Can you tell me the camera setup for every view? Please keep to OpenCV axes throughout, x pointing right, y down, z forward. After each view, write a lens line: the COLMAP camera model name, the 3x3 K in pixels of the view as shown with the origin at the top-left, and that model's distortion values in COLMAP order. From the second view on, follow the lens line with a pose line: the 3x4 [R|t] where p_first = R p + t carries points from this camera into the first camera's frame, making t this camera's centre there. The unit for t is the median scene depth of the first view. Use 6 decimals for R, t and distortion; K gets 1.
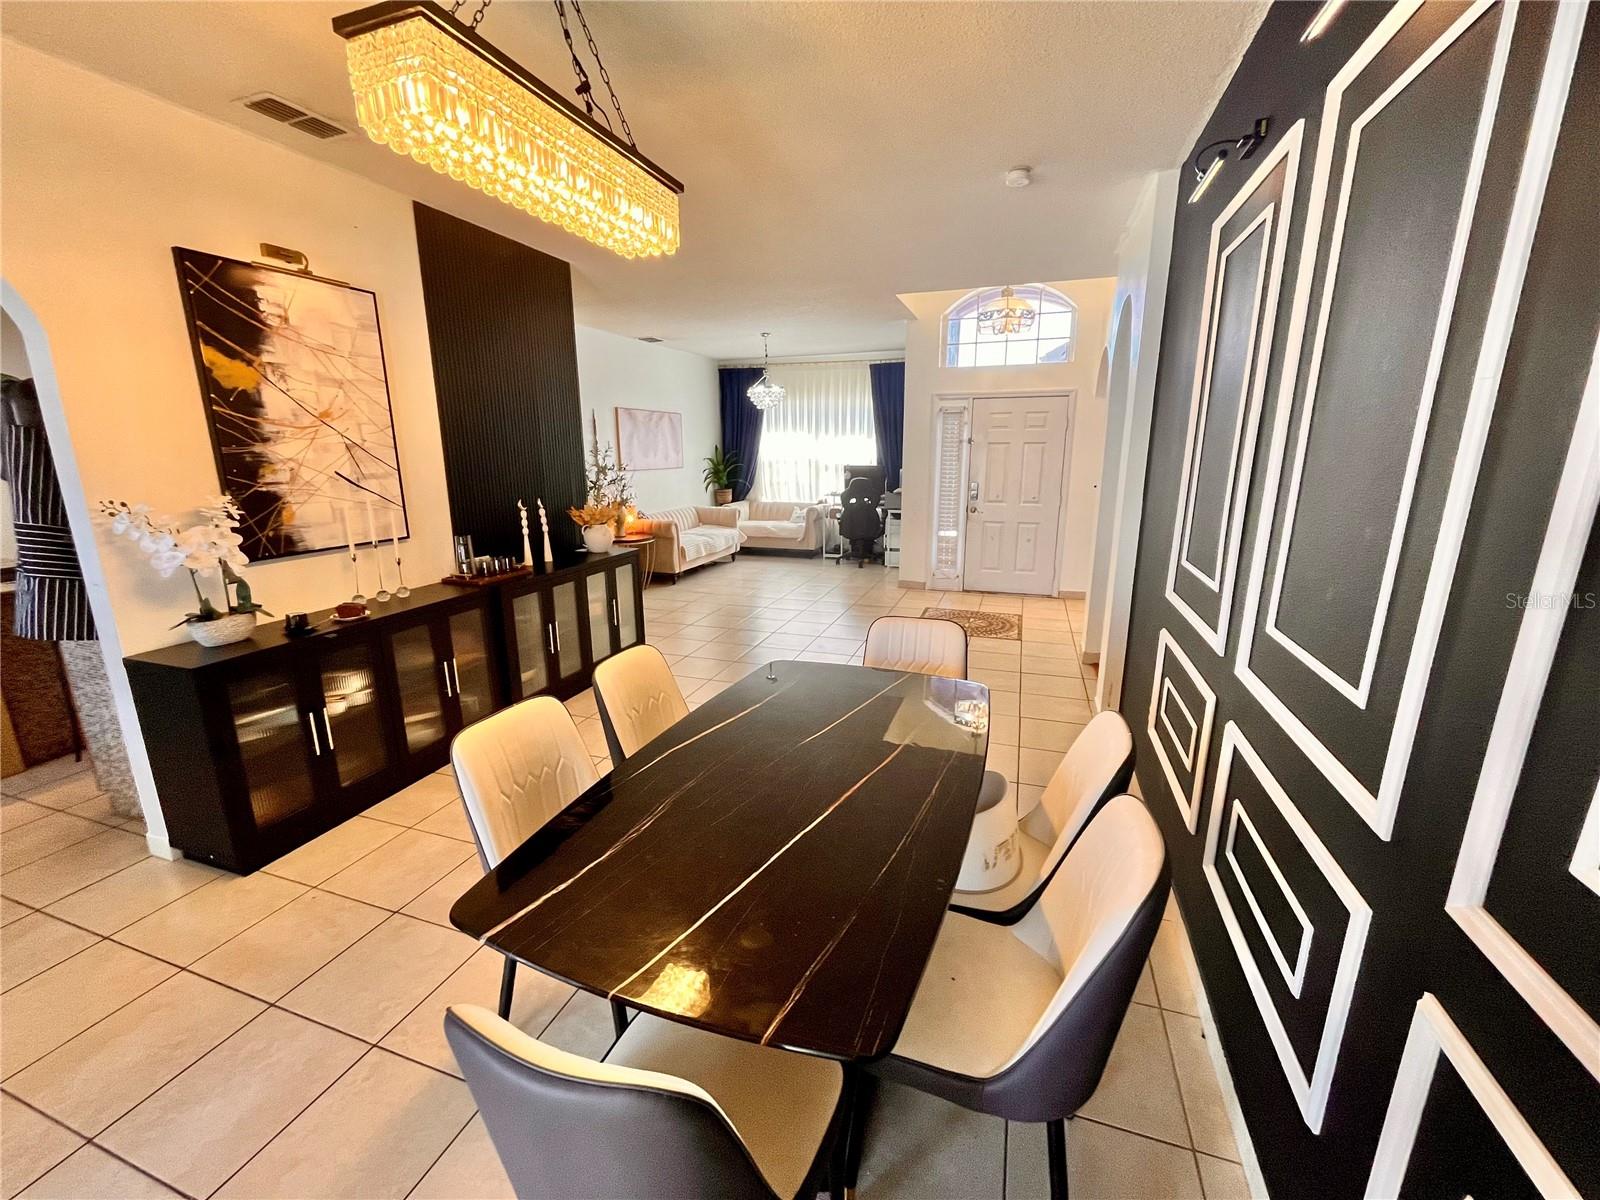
lens RADIAL K [[646.6, 0, 800.0], [0, 646.6, 600.0], [0, 0, 1]] dist [-0.007422, 0.000713]
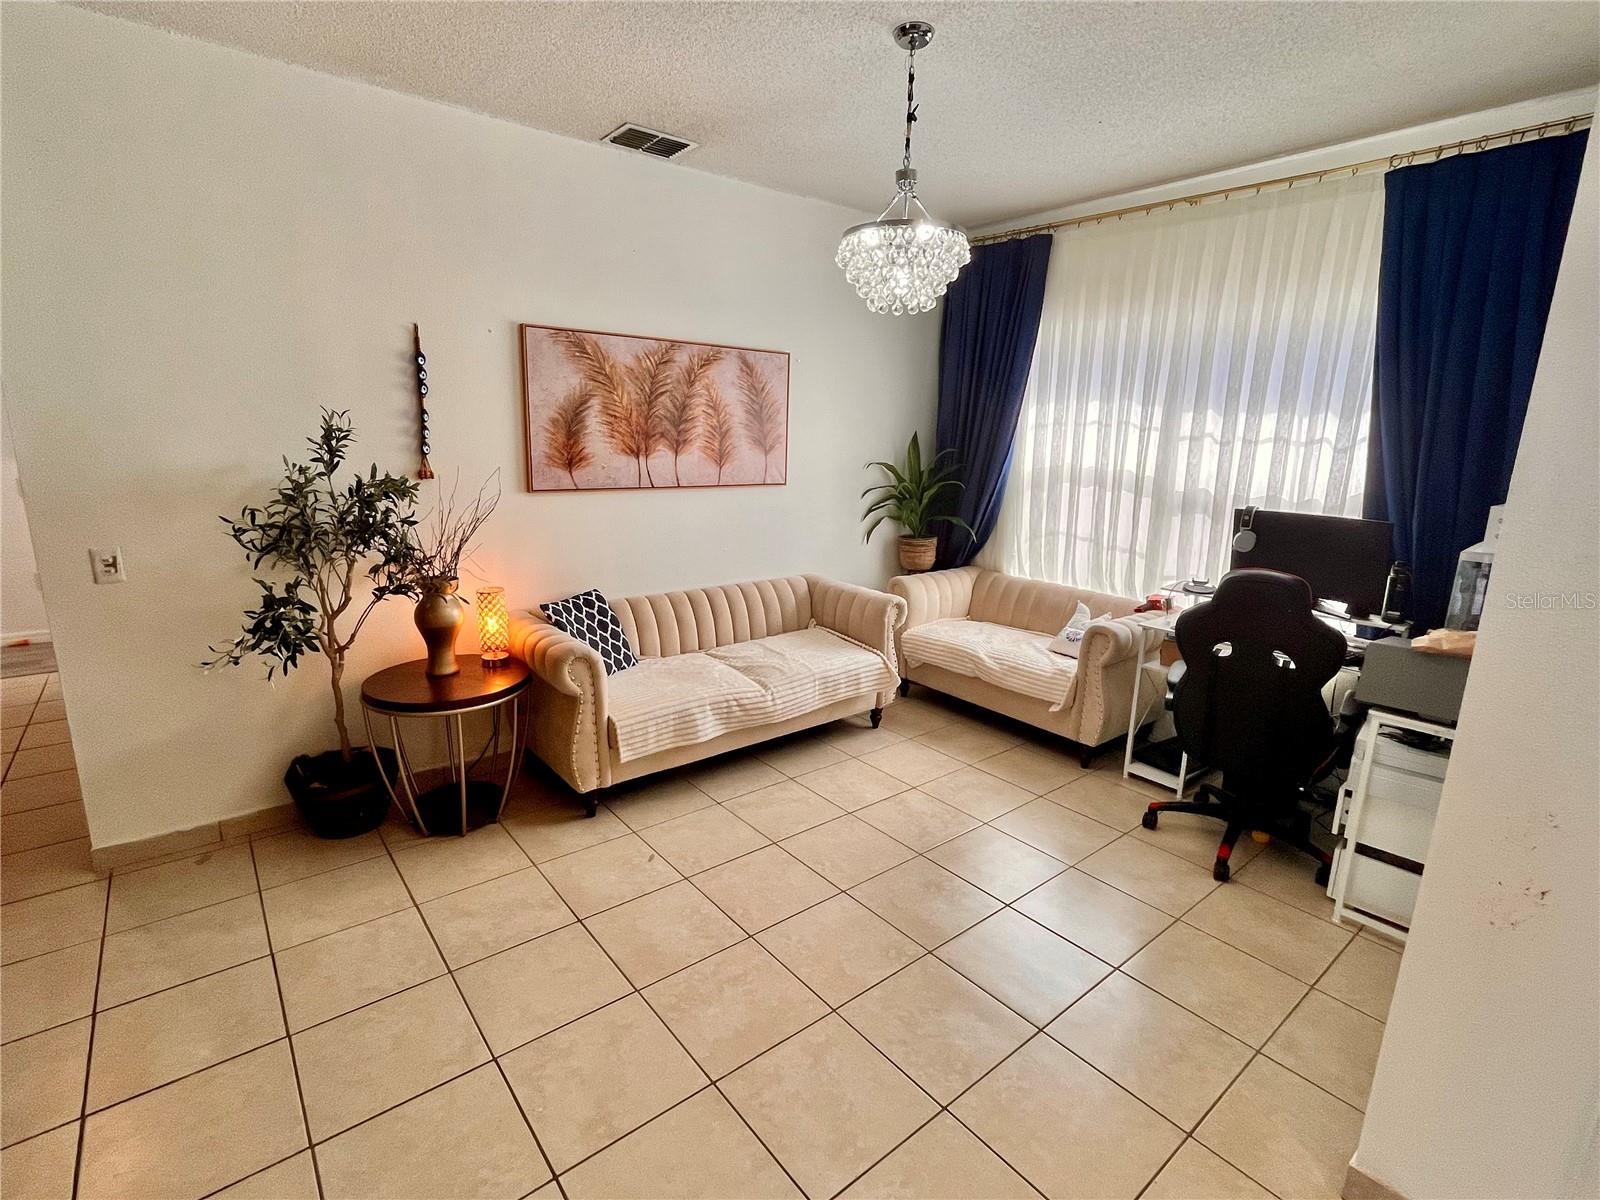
lens RADIAL K [[763.8, 0, 800.0], [0, 763.8, 600.0], [0, 0, 1]] dist [0.001903, 0.000220]
pose [[0.847866, 0.140529, -0.511248, 0.084330], [-0.150766, 0.988333, 0.021634, -0.137971], [0.508324, 0.058736, 0.859161, 0.565109]]
